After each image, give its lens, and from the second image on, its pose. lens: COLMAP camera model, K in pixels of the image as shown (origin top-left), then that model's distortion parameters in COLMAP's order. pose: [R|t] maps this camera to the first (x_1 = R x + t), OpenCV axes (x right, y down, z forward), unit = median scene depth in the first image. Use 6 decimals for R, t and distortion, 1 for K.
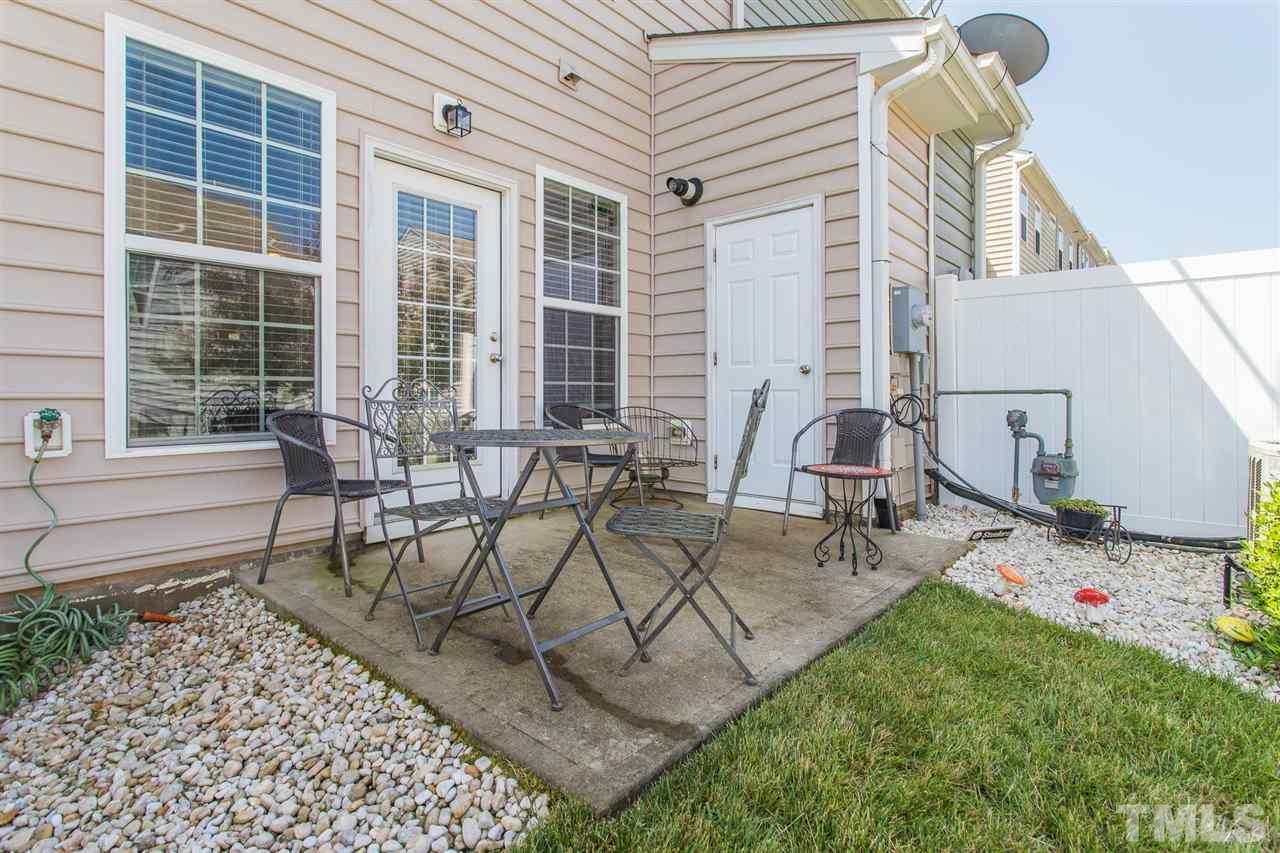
lens RADIAL K [[608.6, 0, 662.5], [0, 608.6, 393.3], [0, 0, 1]] dist [-0.006076, 0.003504]
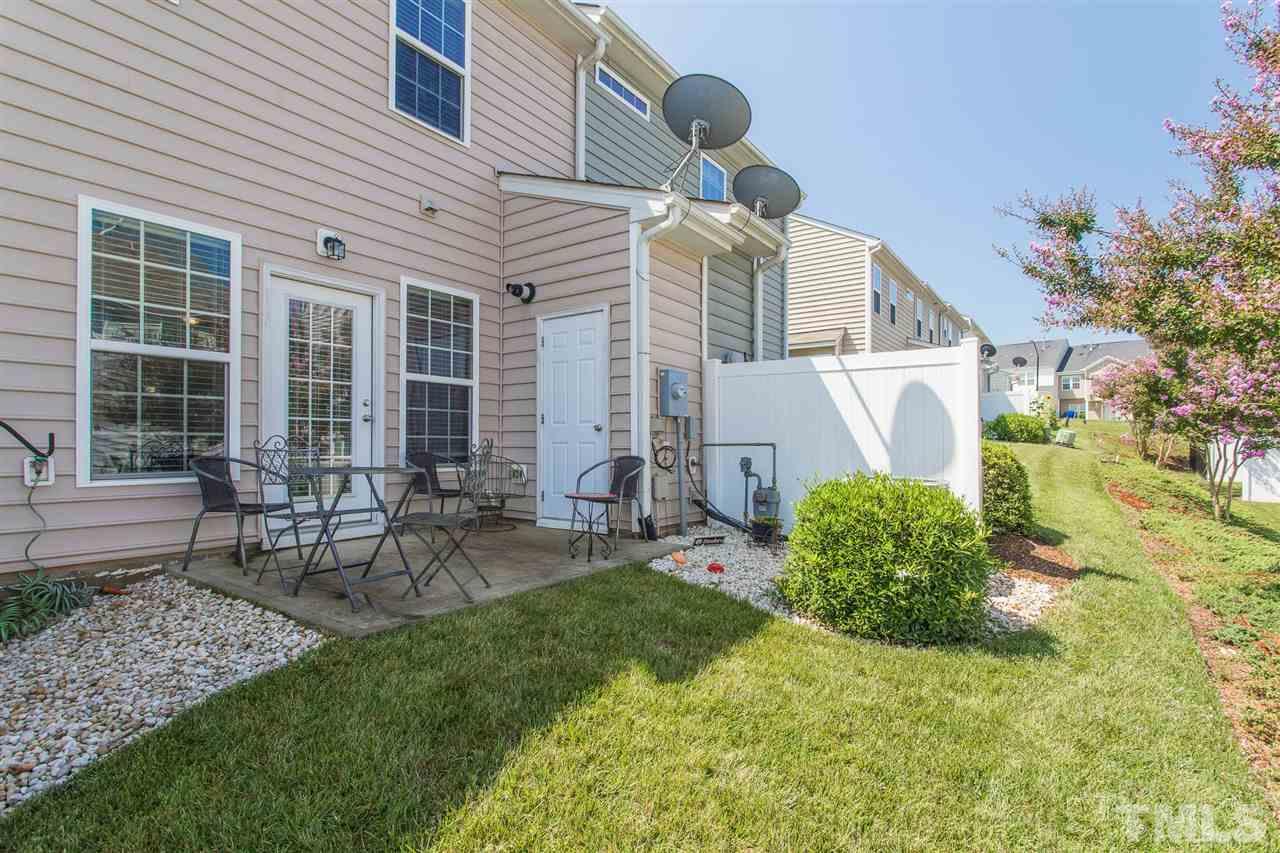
lens RADIAL K [[608.6, 0, 658.8], [0, 608.6, 439.0], [0, 0, 1]] dist [-0.006076, 0.003504]
pose [[0.995677, 0.003774, 0.092802, 0.271334], [-0.003177, 0.999973, -0.006576, -0.005356], [-0.092825, 0.006253, 0.995663, -0.448911]]
